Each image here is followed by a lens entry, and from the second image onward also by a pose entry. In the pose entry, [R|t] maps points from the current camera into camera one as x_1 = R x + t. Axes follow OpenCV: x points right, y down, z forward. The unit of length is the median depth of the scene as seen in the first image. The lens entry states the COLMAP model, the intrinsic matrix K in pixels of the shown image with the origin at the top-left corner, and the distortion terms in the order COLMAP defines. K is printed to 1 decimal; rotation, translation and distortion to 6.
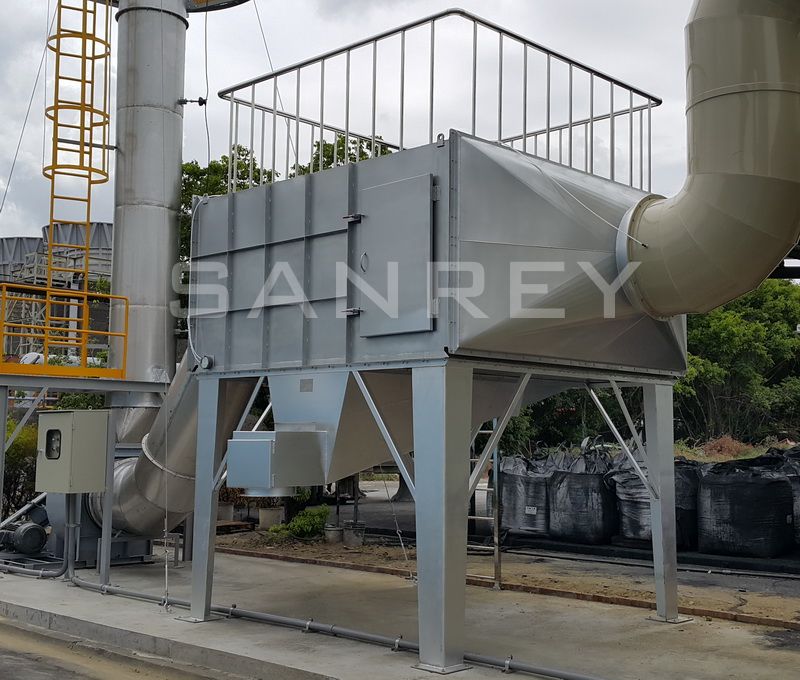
lens RADIAL K [[1093.1, 0, 401.6], [0, 1093.1, 296.1], [0, 0, 1]] dist [0.030920, 0.085686]
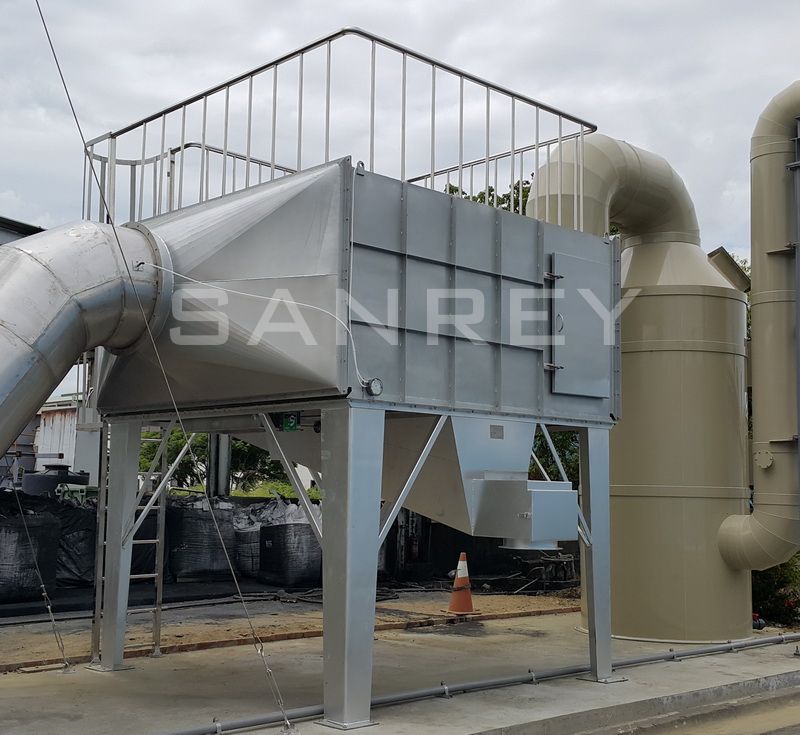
lens RADIAL K [[1105.3, 0, 400.0], [0, 1105.3, 385.9], [0, 0, 1]] dist [0.122853, -0.032224]
pose [[0.023949, 0.086619, 0.995954, -0.985169], [-0.146785, 0.985747, -0.082201, 0.125377], [-0.988879, -0.144222, 0.036322, 0.989323]]
